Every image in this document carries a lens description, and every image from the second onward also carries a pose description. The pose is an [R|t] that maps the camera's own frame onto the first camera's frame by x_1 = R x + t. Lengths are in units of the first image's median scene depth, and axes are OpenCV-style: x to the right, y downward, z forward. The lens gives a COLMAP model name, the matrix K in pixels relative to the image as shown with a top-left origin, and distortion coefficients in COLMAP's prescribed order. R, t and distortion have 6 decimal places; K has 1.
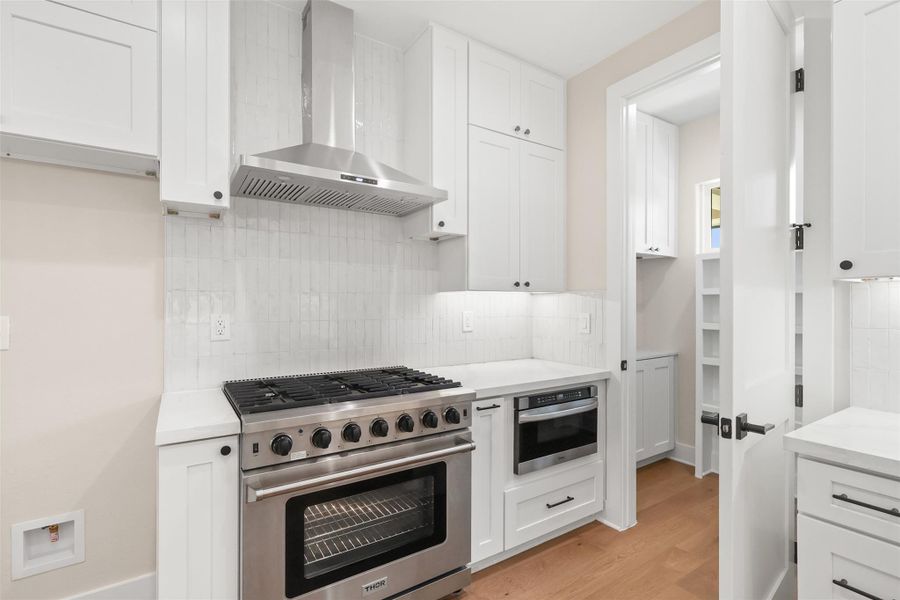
lens RADIAL K [[420.3, 0, 450.6], [0, 420.3, 303.5], [0, 0, 1]] dist [-0.000785, 0.004110]
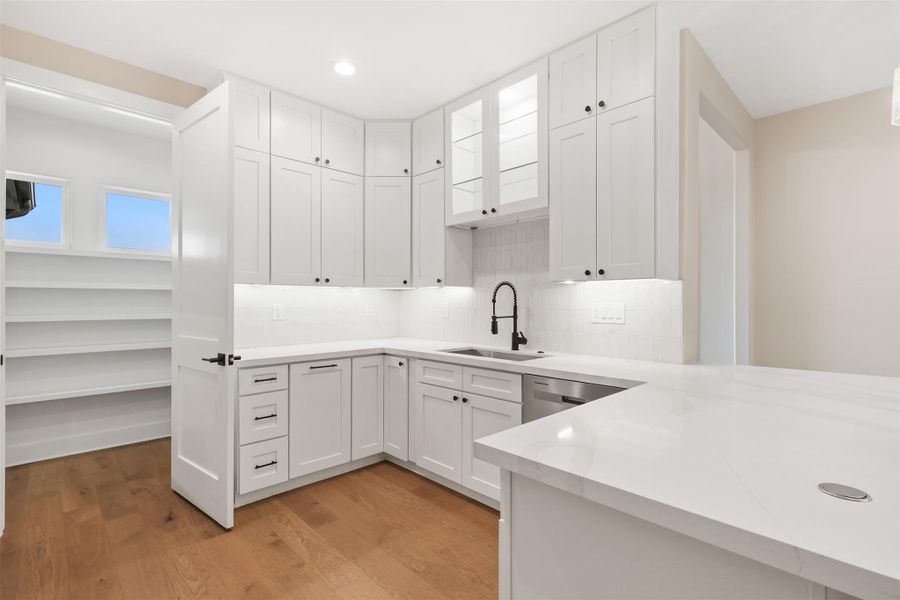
lens RADIAL K [[420.3, 0, 447.9], [0, 420.3, 304.1], [0, 0, 1]] dist [-0.000785, 0.004110]
pose [[-0.181441, -0.007059, 0.983376, -0.707773], [0.001179, 0.999972, 0.007395, 0.014954], [-0.983401, 0.002501, -0.181428, 0.189142]]
